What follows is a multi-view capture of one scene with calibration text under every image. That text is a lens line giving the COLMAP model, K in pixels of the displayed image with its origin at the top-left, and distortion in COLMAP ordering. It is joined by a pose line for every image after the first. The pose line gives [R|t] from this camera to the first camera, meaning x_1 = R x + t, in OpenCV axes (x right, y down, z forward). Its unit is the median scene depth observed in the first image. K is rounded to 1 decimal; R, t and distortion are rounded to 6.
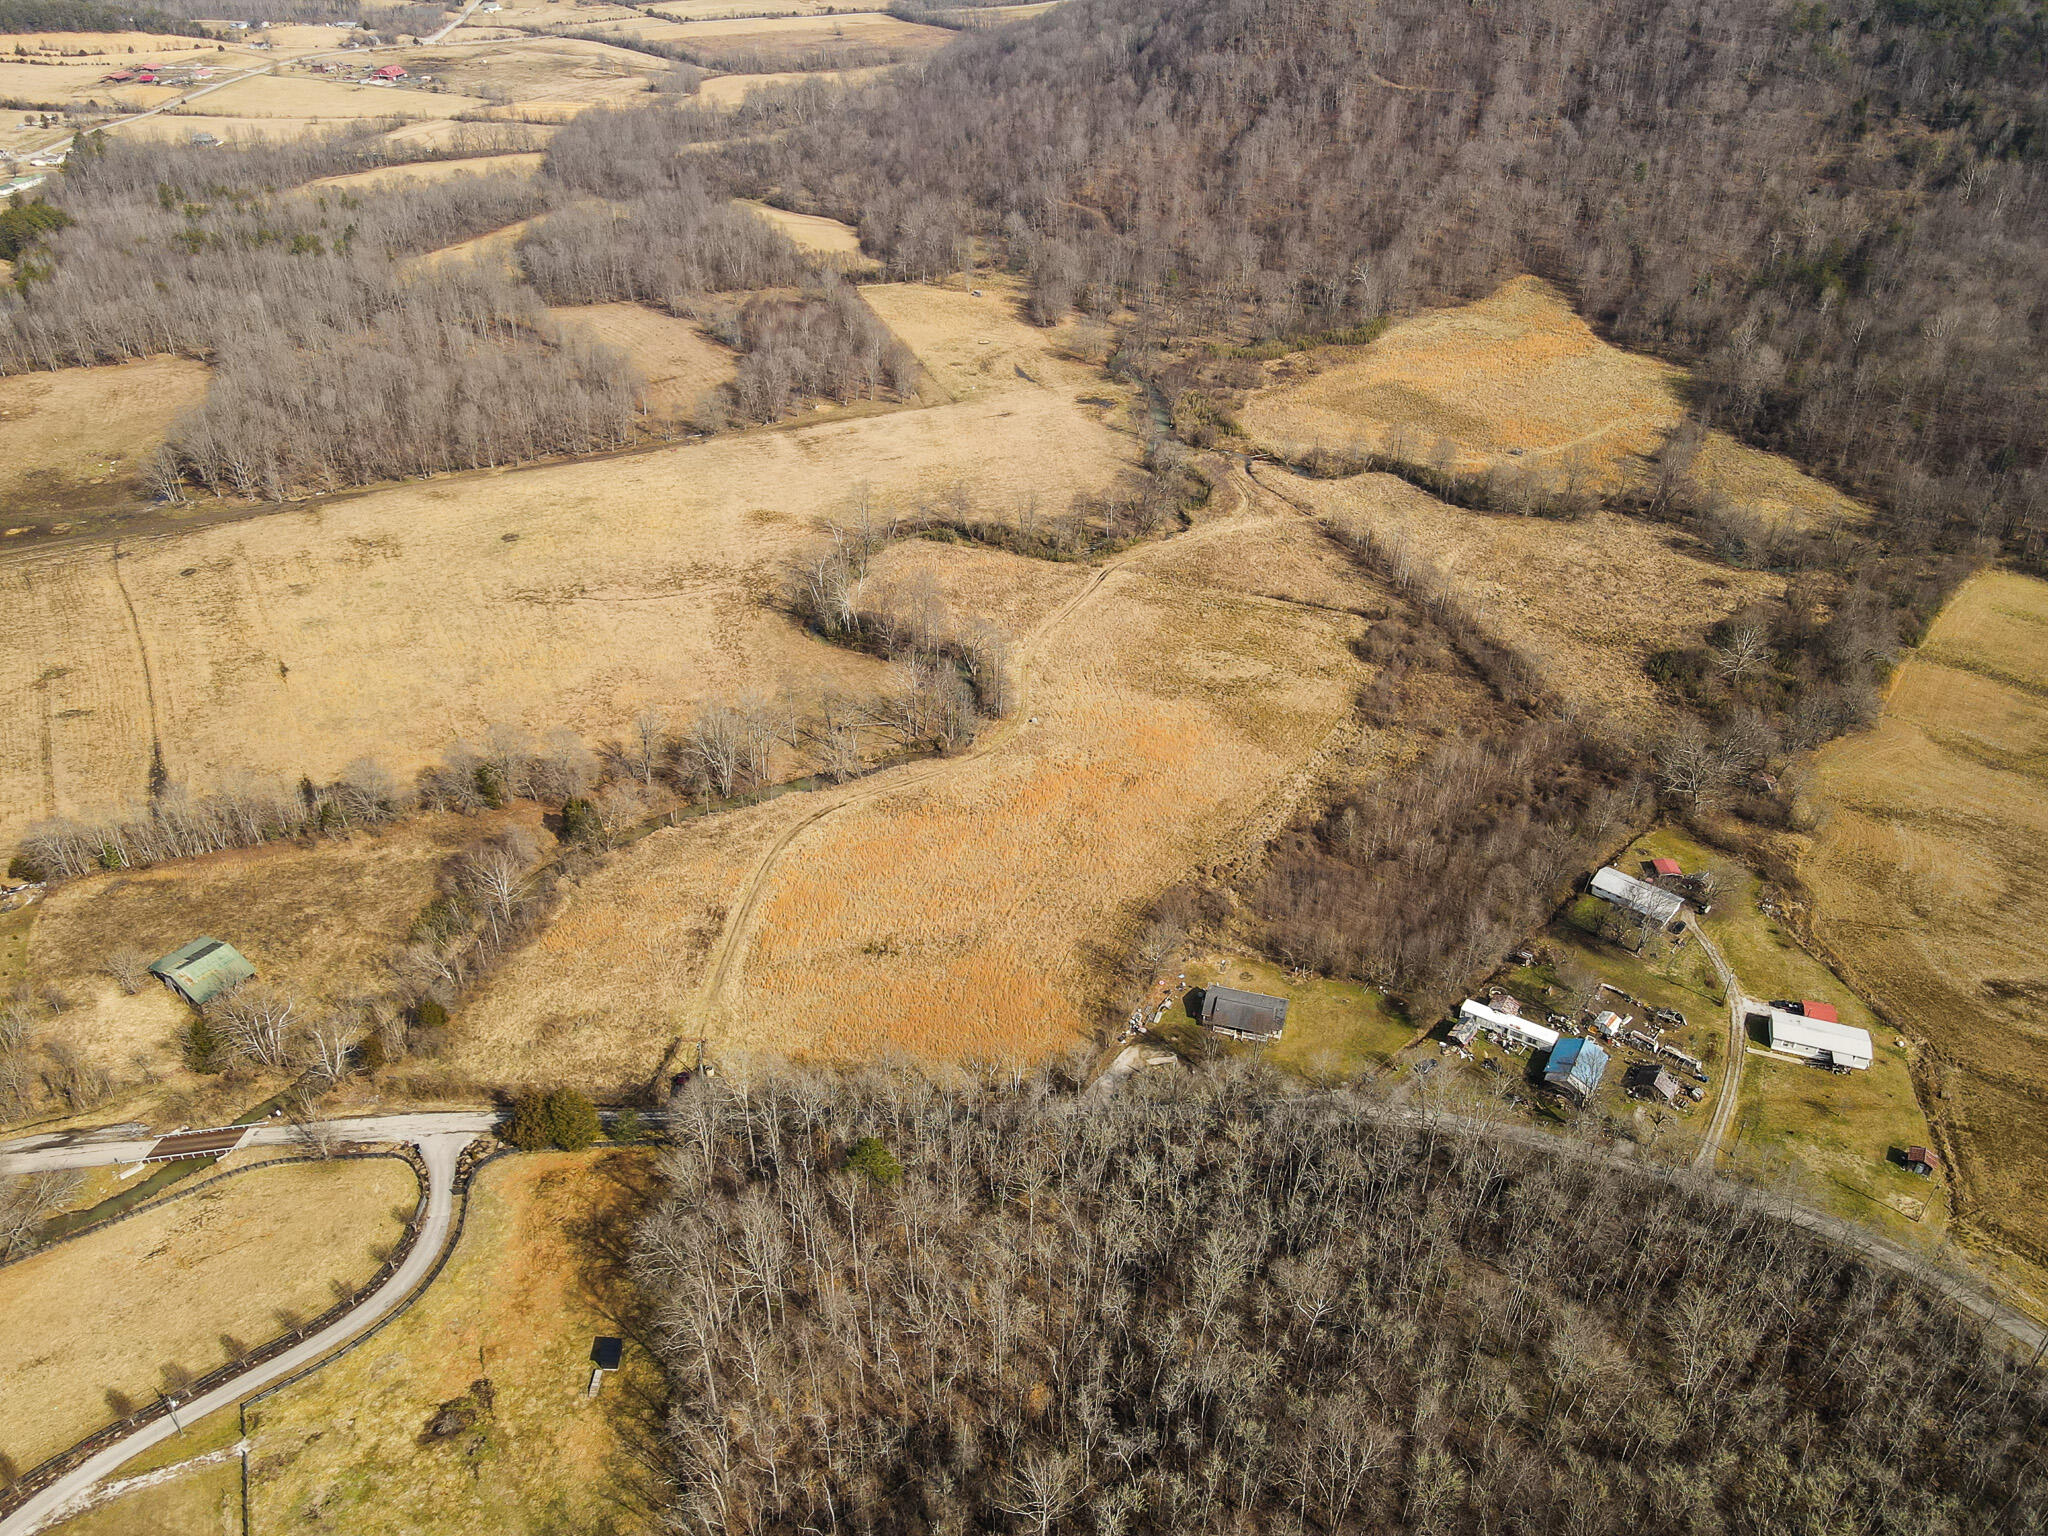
lens RADIAL K [[1485.5, 0, 1018.9], [0, 1485.5, 772.8], [0, 0, 1]] dist [0.003086, 0.027388]
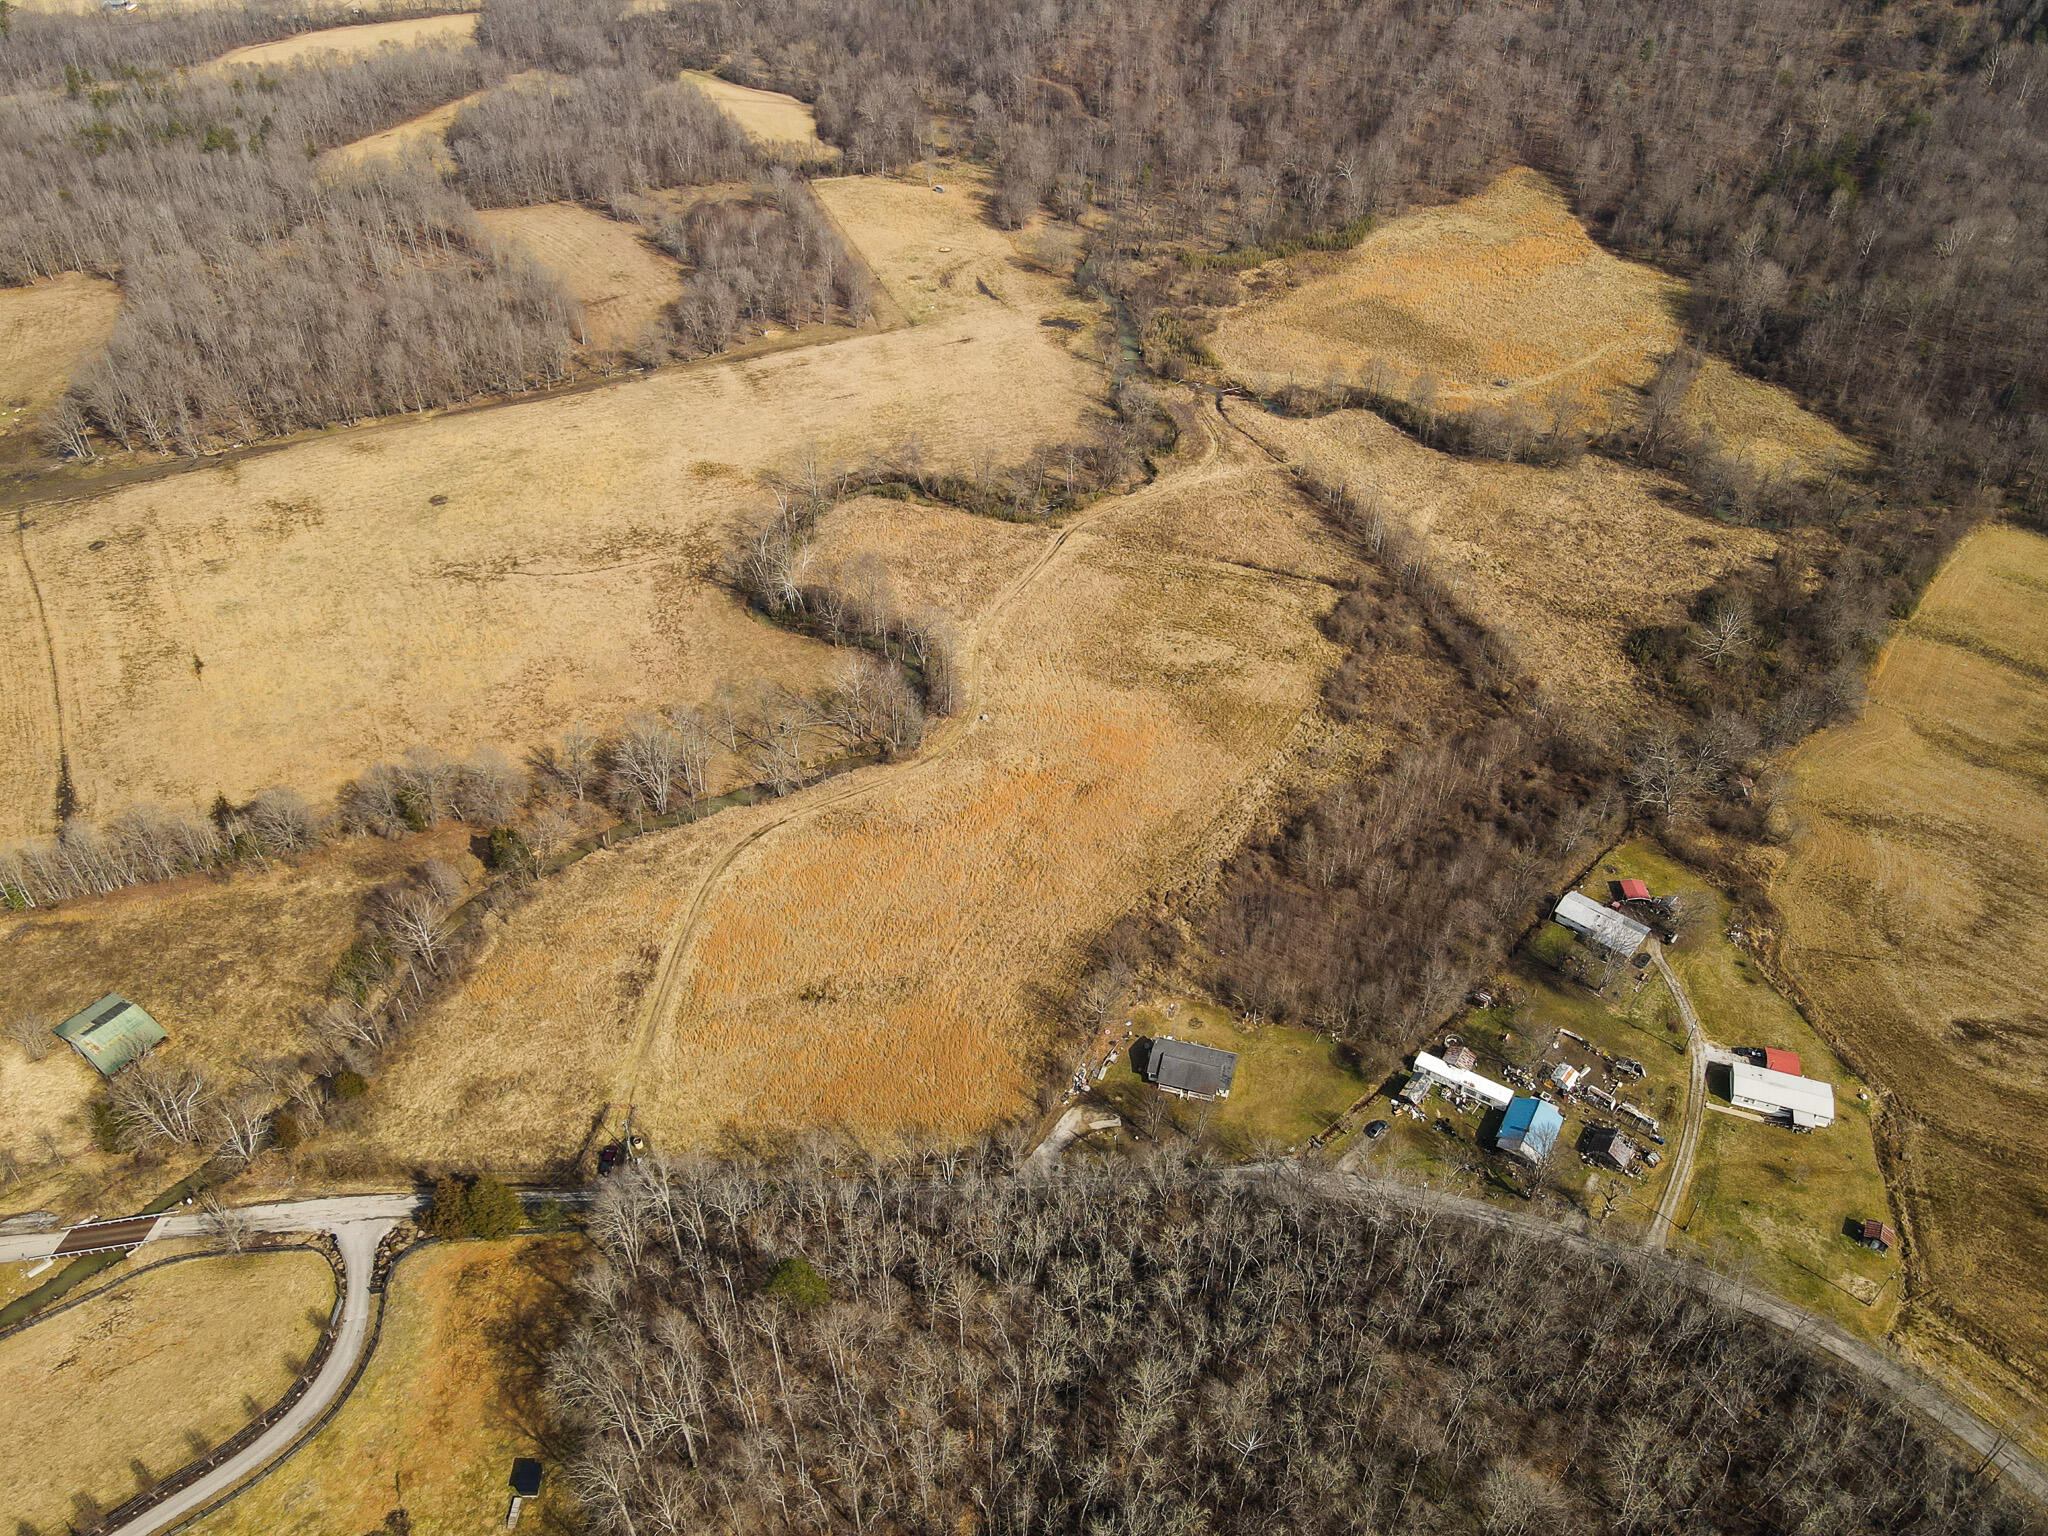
lens RADIAL K [[1487.5, 0, 1018.6], [0, 1487.5, 767.1], [0, 0, 1]] dist [0.006033, 0.023990]
pose [[0.999951, -0.008772, 0.004554, 0.026560], [0.008254, 0.994597, 0.103485, -0.099381], [-0.005437, -0.103442, 0.994621, 0.039990]]
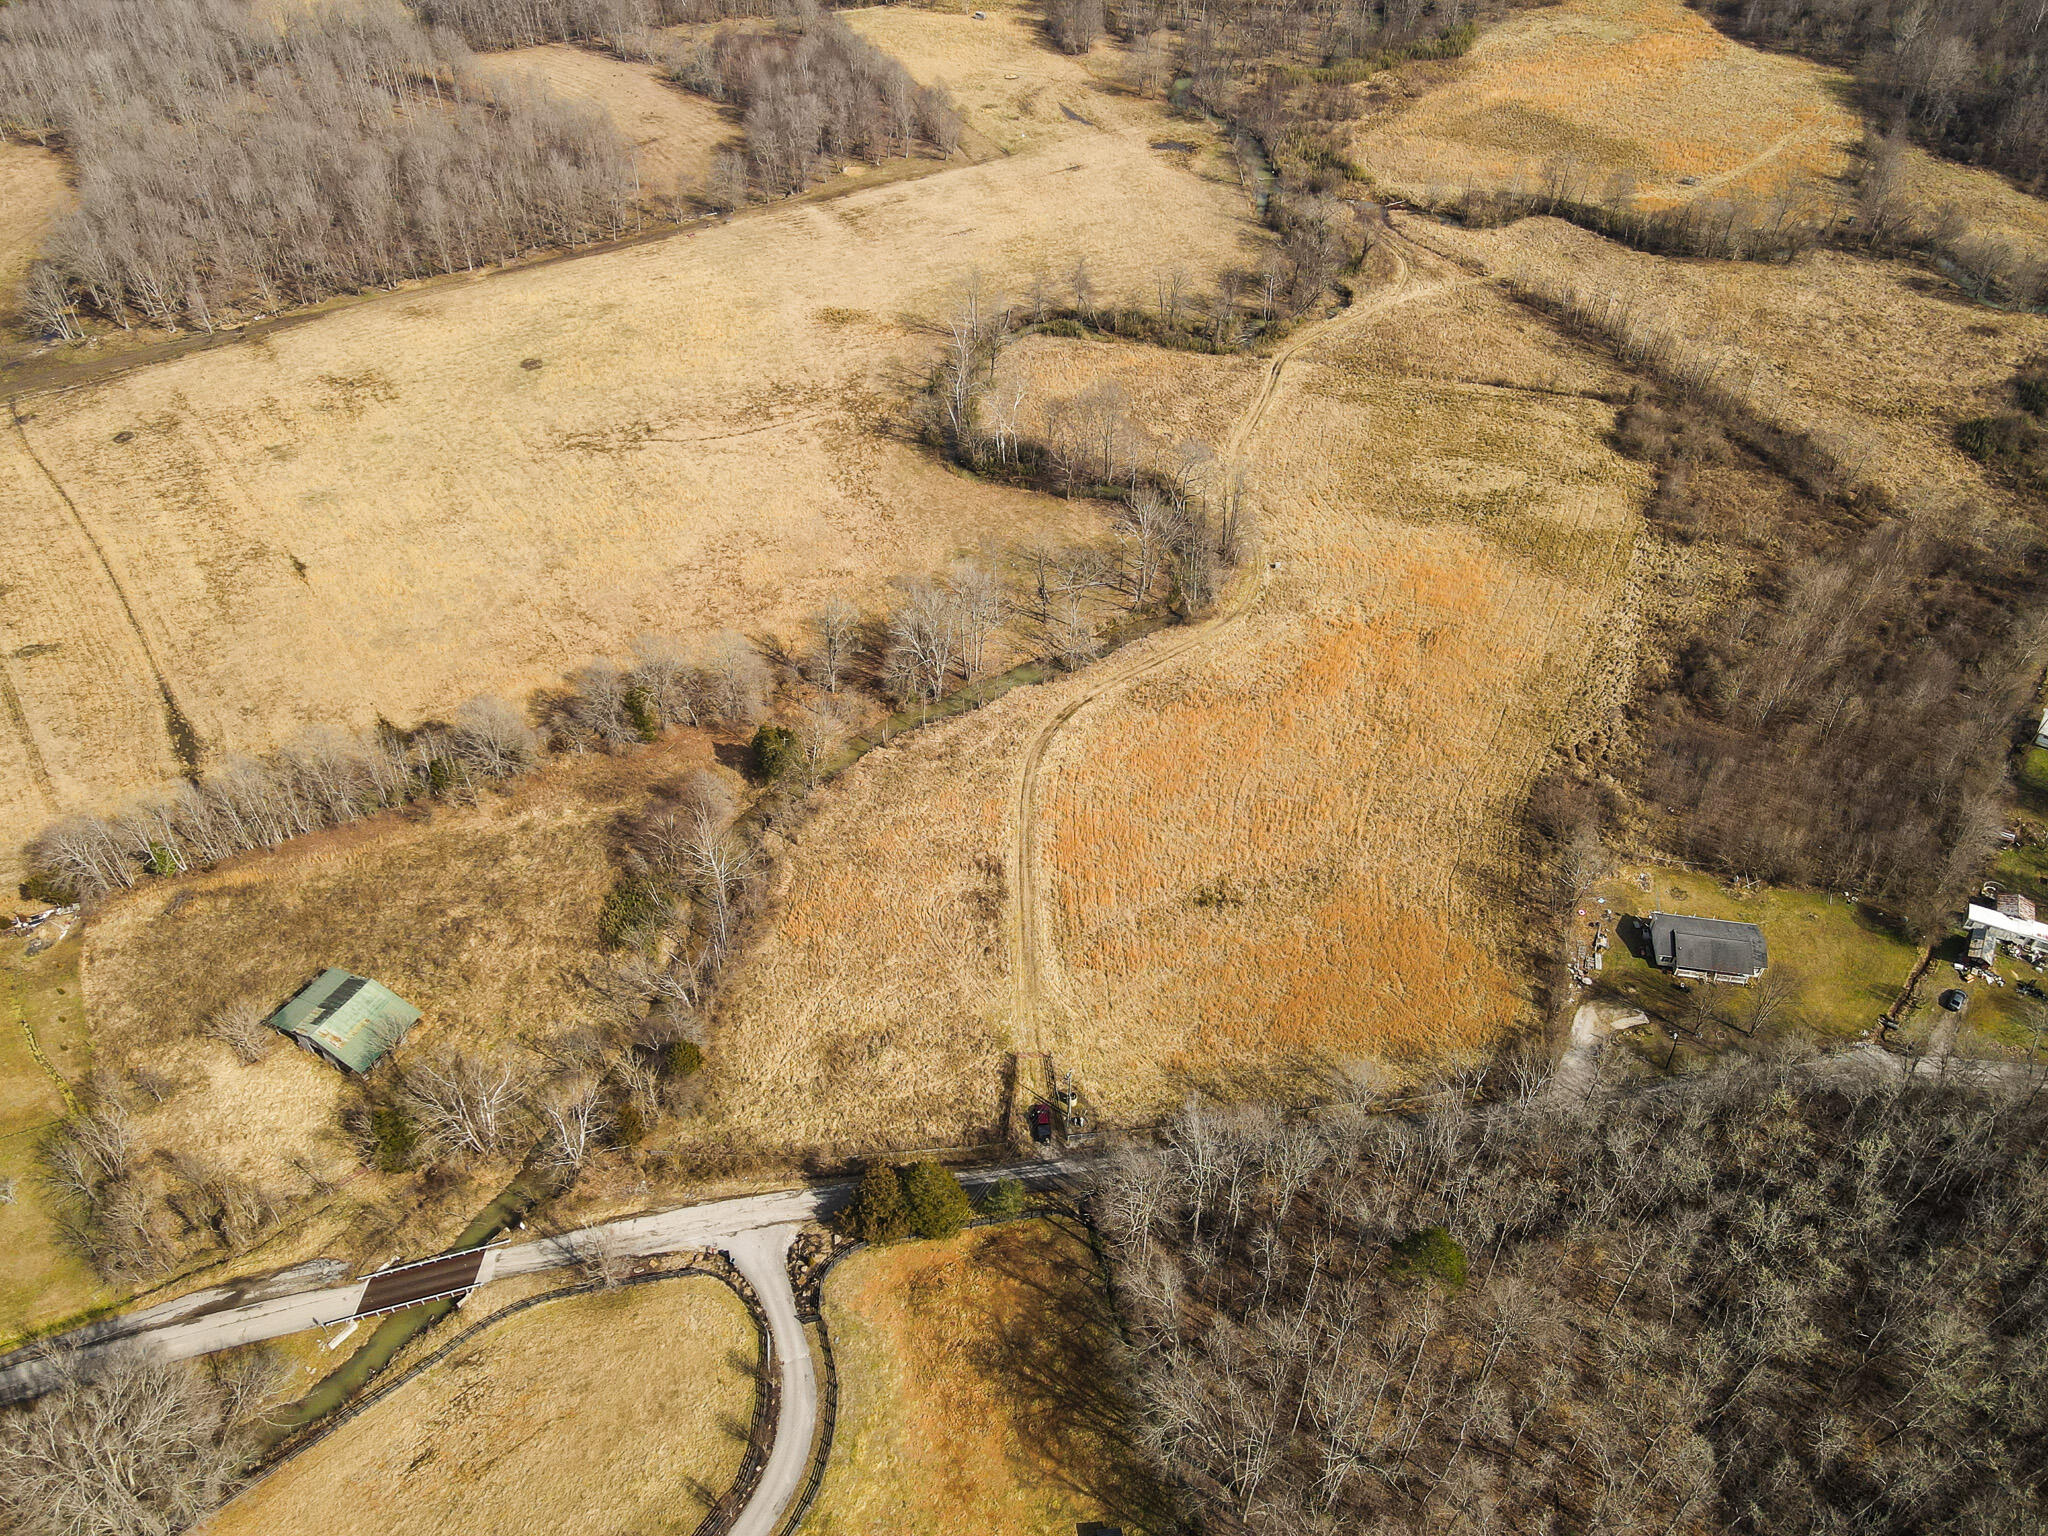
lens RADIAL K [[1454.6, 0, 1020.8], [0, 1454.6, 801.9], [0, 0, 1]] dist [0.007312, 0.015048]
pose [[0.993068, -0.085961, 0.080161, -0.196347], [0.070638, 0.981581, 0.177506, -0.057754], [-0.093944, -0.170613, 0.980849, 0.207812]]
